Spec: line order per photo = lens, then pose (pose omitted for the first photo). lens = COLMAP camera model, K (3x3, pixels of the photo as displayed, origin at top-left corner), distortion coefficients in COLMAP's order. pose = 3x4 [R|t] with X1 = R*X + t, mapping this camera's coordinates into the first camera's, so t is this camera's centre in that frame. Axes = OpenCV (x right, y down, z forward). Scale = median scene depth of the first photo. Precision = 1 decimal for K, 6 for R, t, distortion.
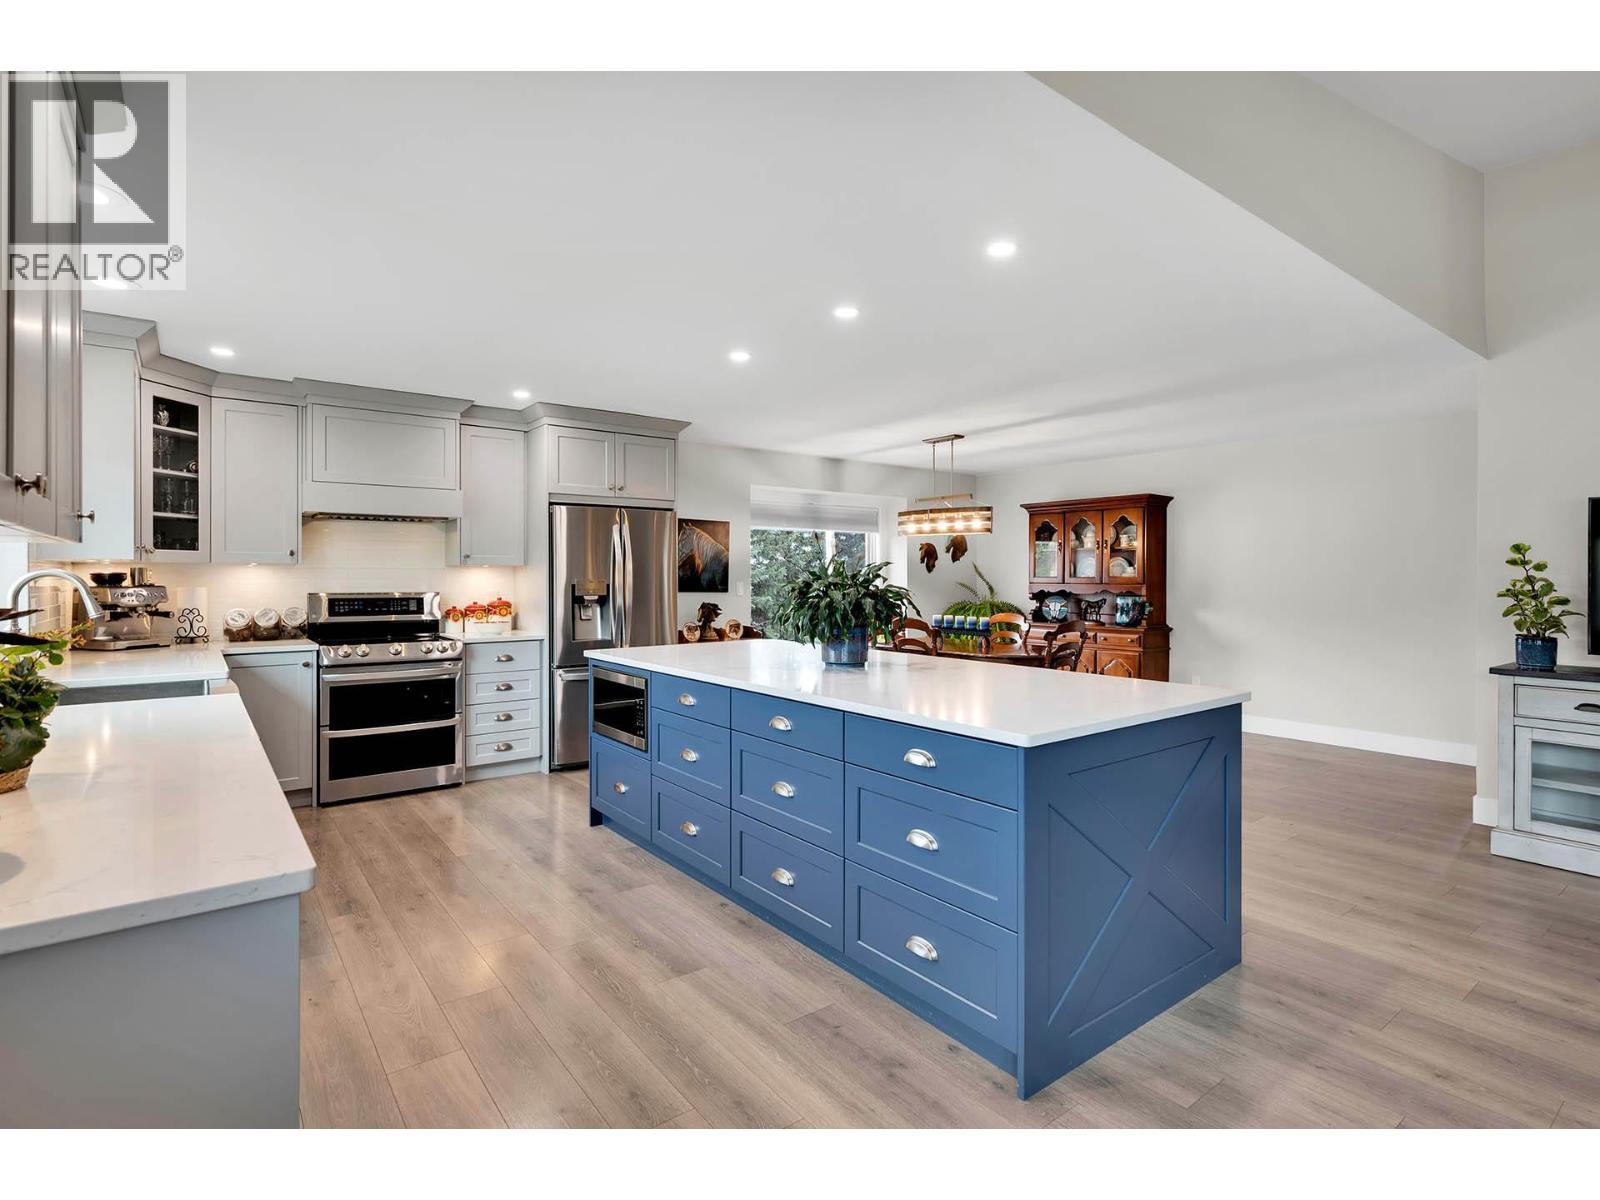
lens RADIAL K [[780.0, 0, 808.7], [0, 780.0, 584.8], [0, 0, 1]] dist [-0.006230, -0.001466]
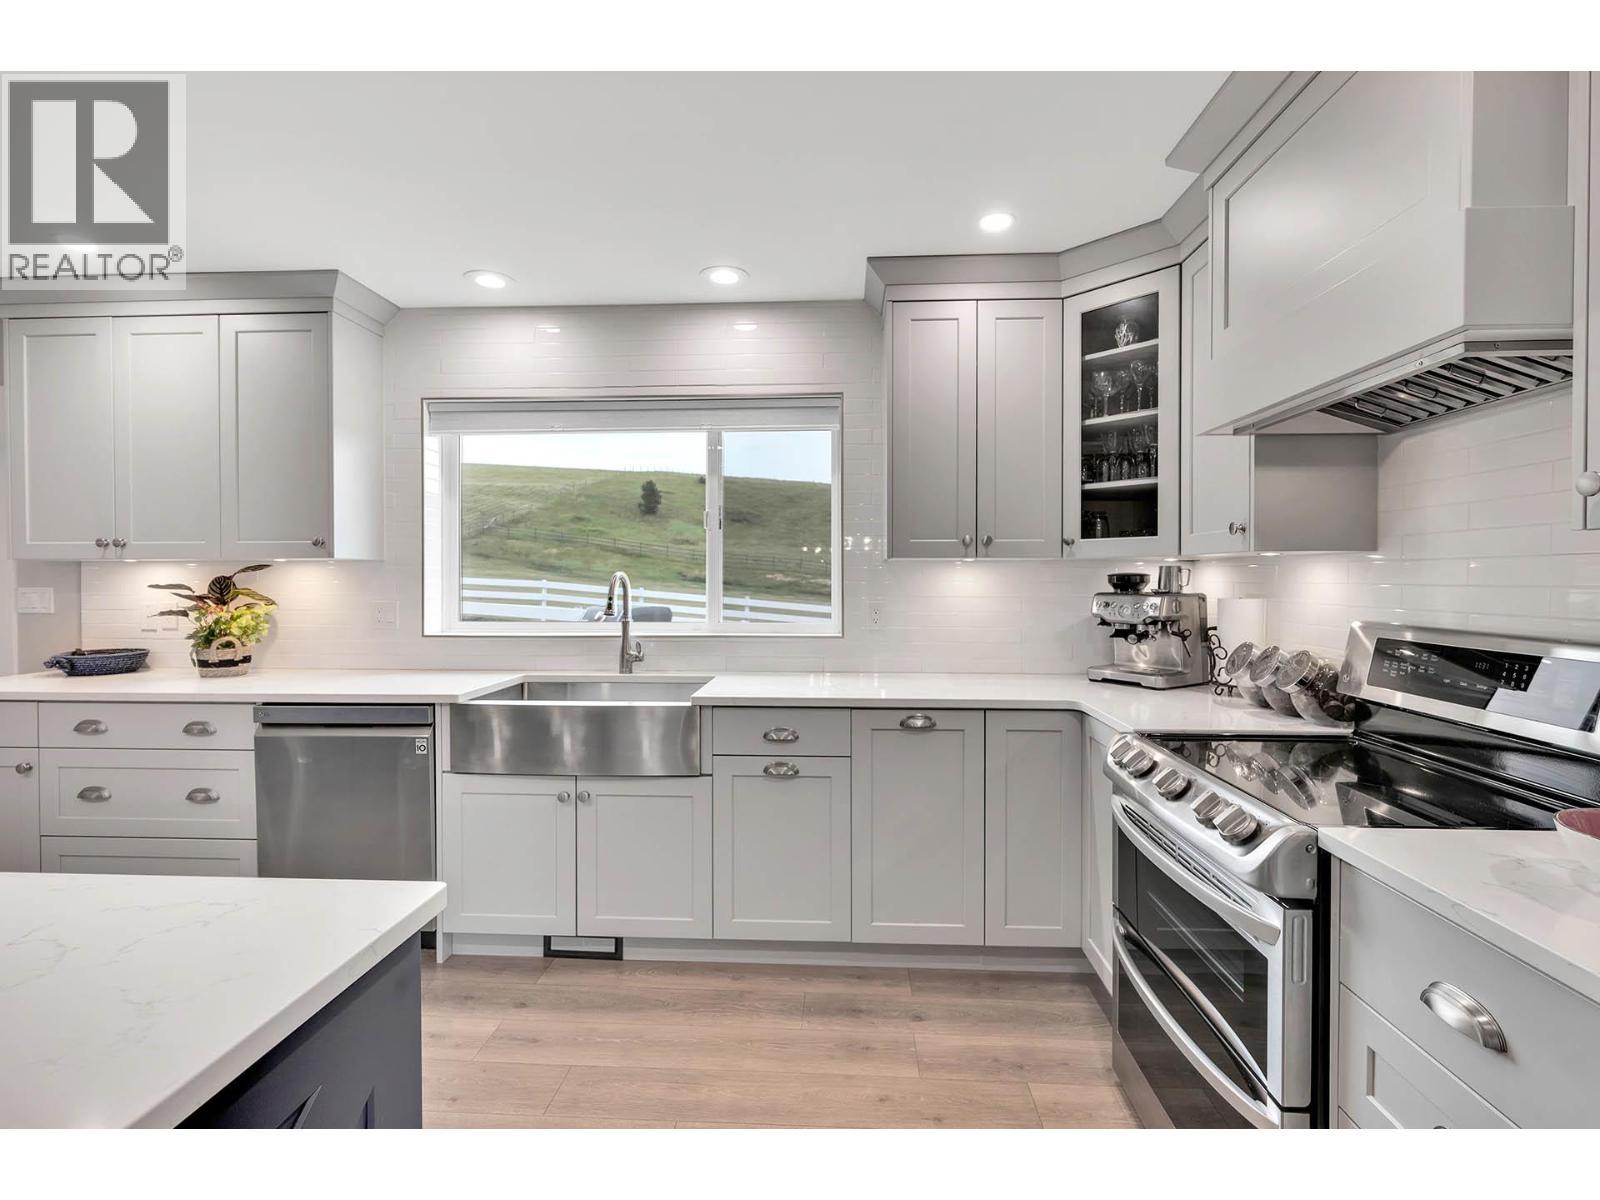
lens RADIAL K [[752.6, 0, 811.5], [0, 752.6, 583.7], [0, 0, 1]] dist [0.002250, -0.000260]
pose [[-0.656535, 0.004973, -0.754279, -0.162210], [-0.009991, 0.999833, 0.015288, -0.012316], [0.754229, 0.017574, -0.656376, 1.090011]]
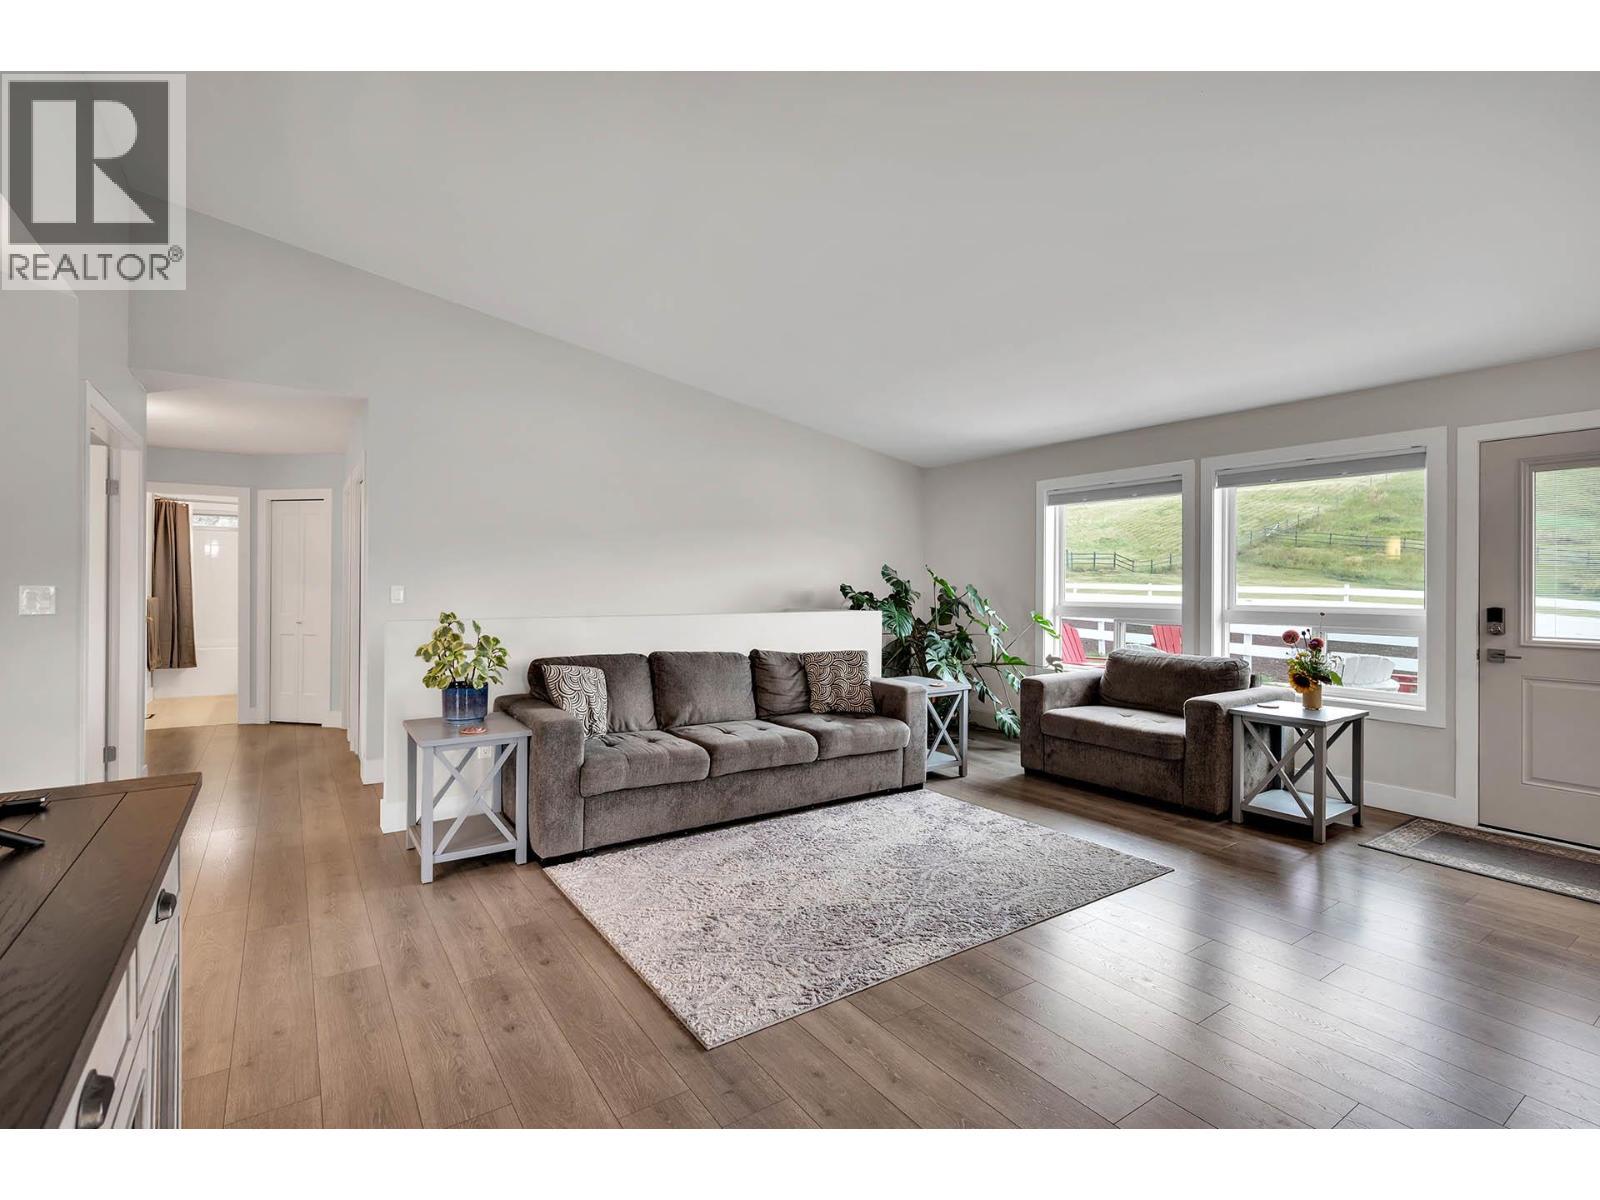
lens RADIAL K [[752.6, 0, 808.7], [0, 752.6, 586.3], [0, 0, 1]] dist [0.002250, -0.000260]
pose [[-0.998363, -0.006215, 0.056848, 0.652227], [-0.005565, 0.999917, 0.011582, 0.000207], [-0.056916, 0.011247, -0.998316, 0.801498]]
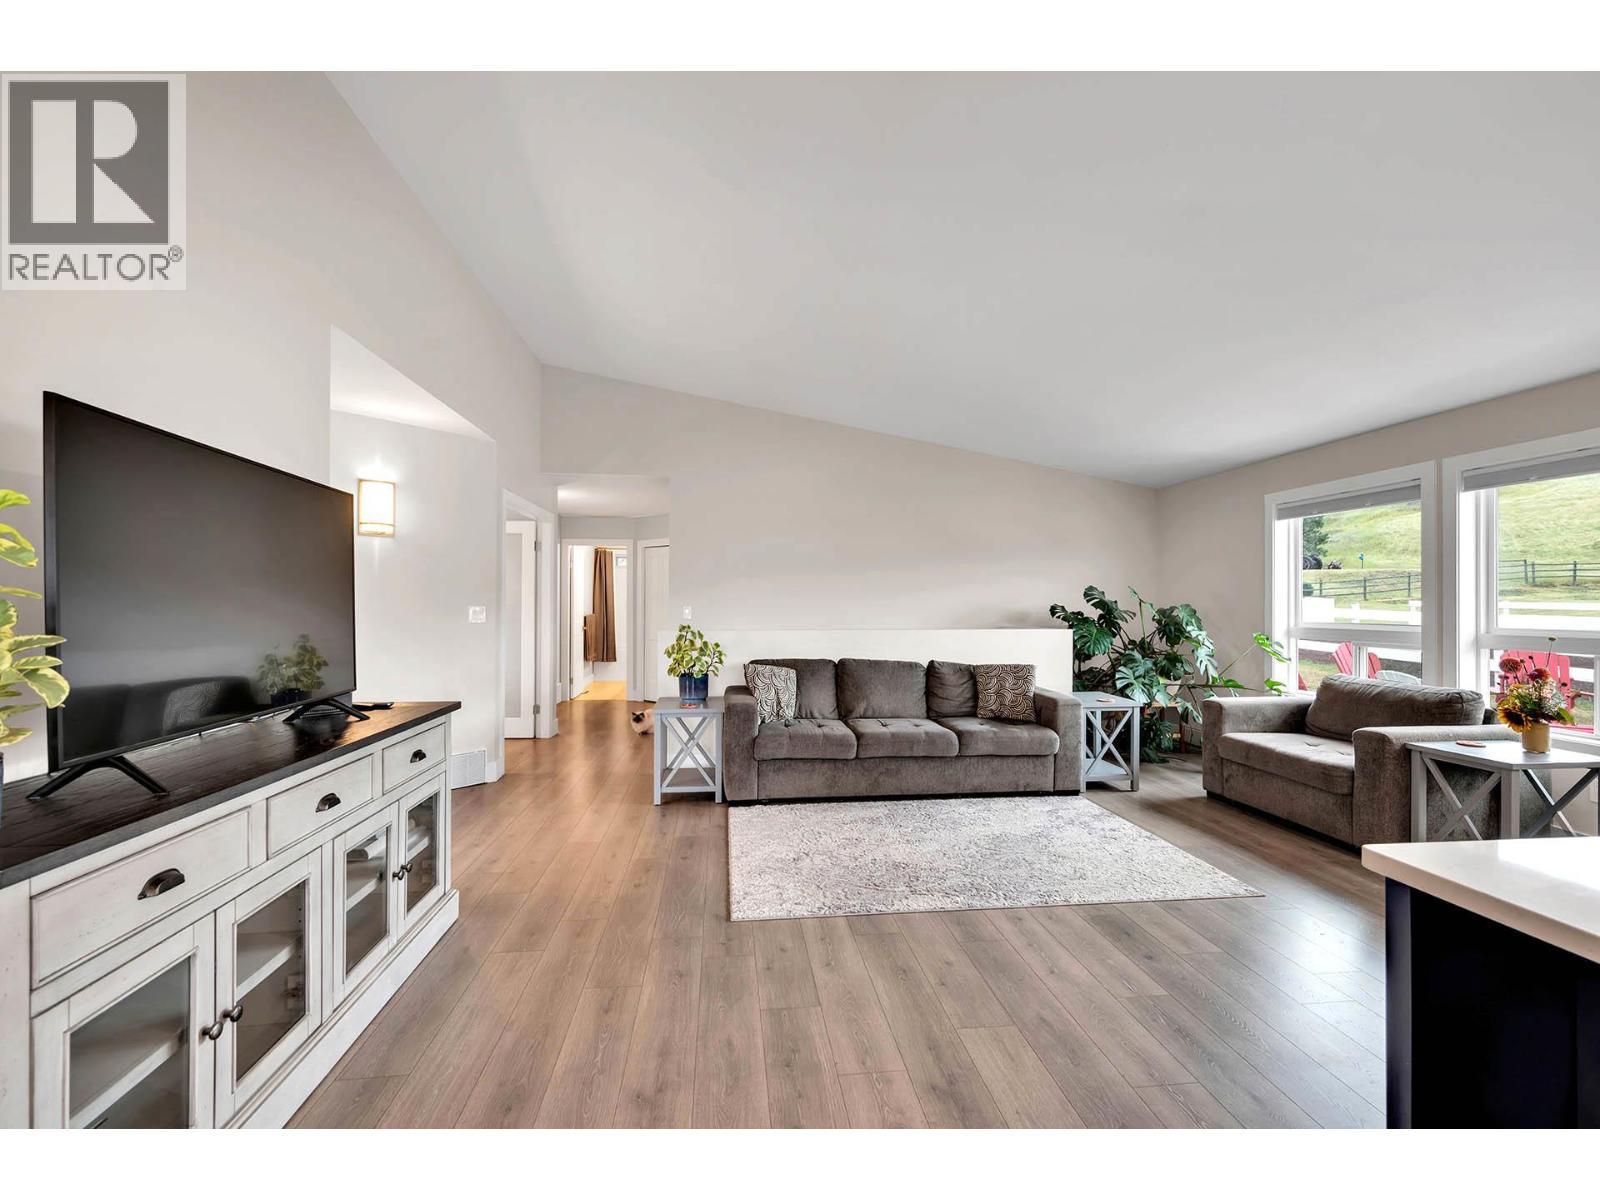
lens RADIAL K [[702.2, 0, 806.9], [0, 702.2, 601.5], [0, 0, 1]] dist [0.006991, -0.001146]
pose [[-0.856588, -0.001992, 0.515997, 0.367657], [0.001216, 0.999982, 0.005881, -0.002270], [-0.515999, 0.005665, -0.856570, 0.851824]]
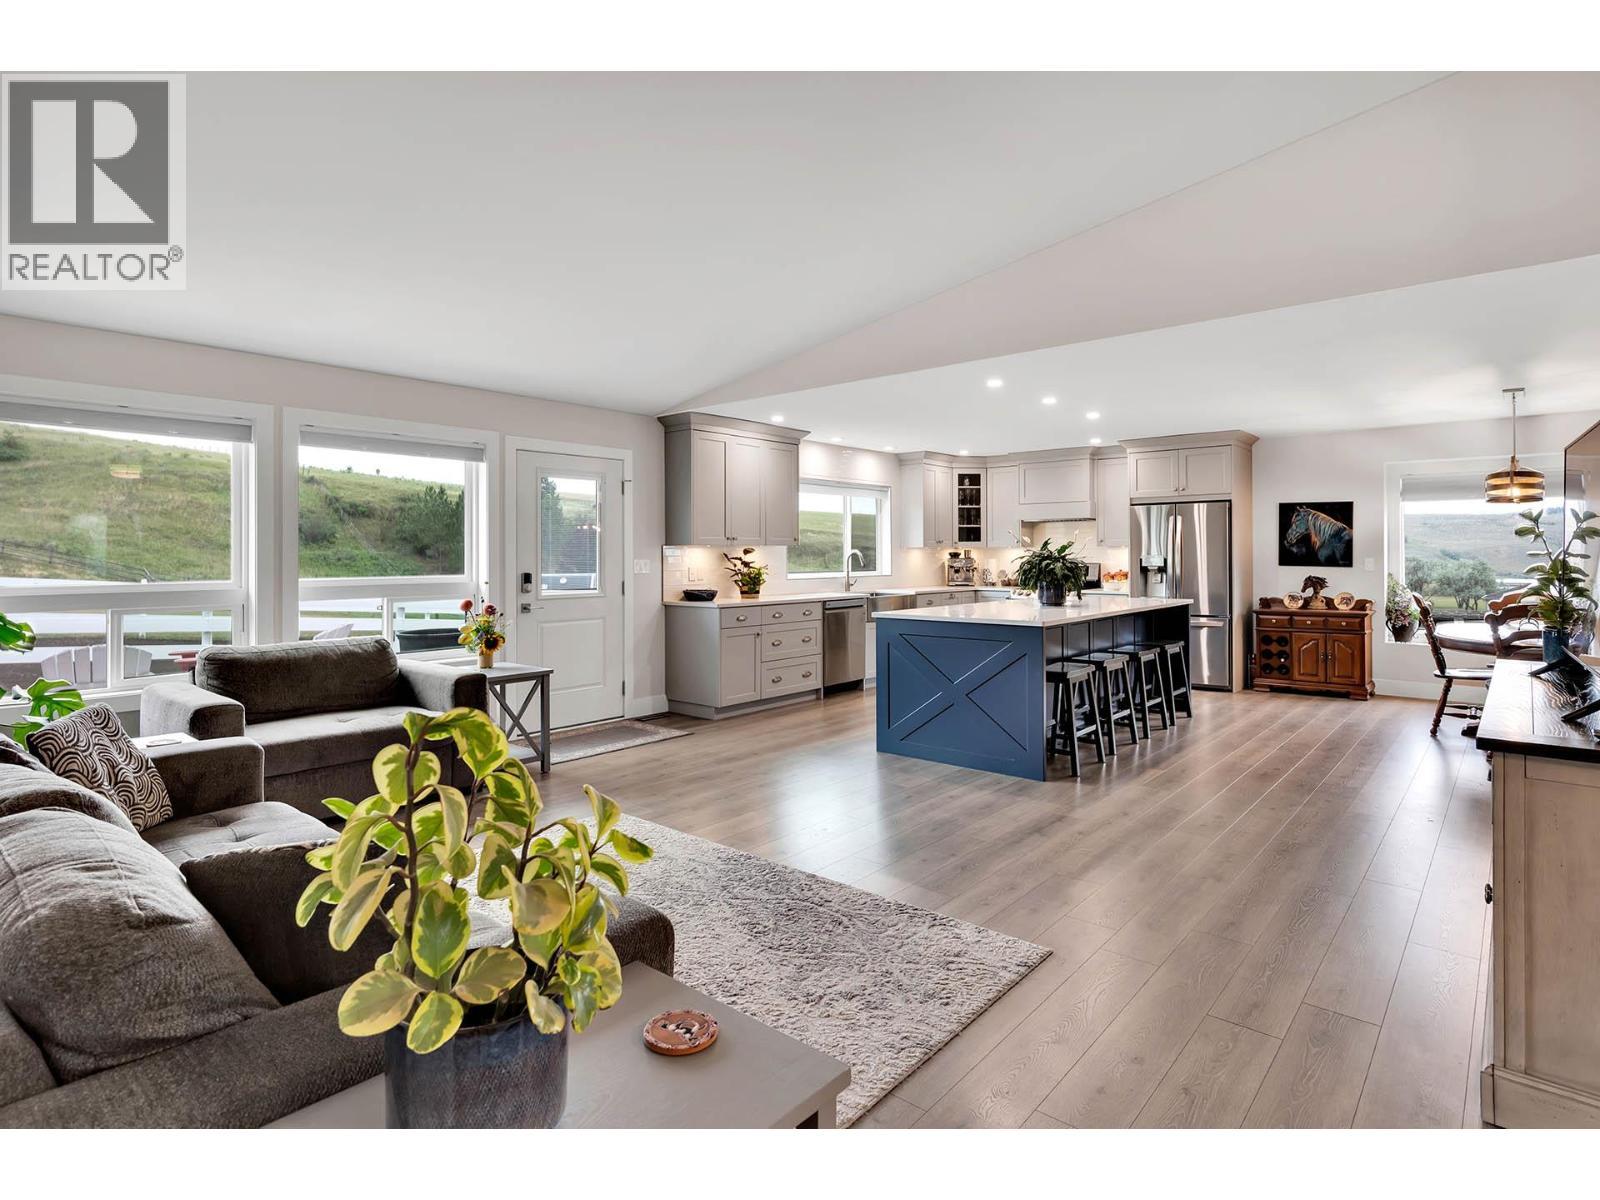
lens RADIAL K [[836.9, 0, 811.1], [0, 836.9, 552.1], [0, 0, 1]] dist [-0.004339, -0.000890]
pose [[0.194212, -0.003697, -0.980953, 1.276129], [-0.008418, 0.999950, -0.005435, 0.001022], [0.980923, 0.009313, 0.194171, 0.088974]]
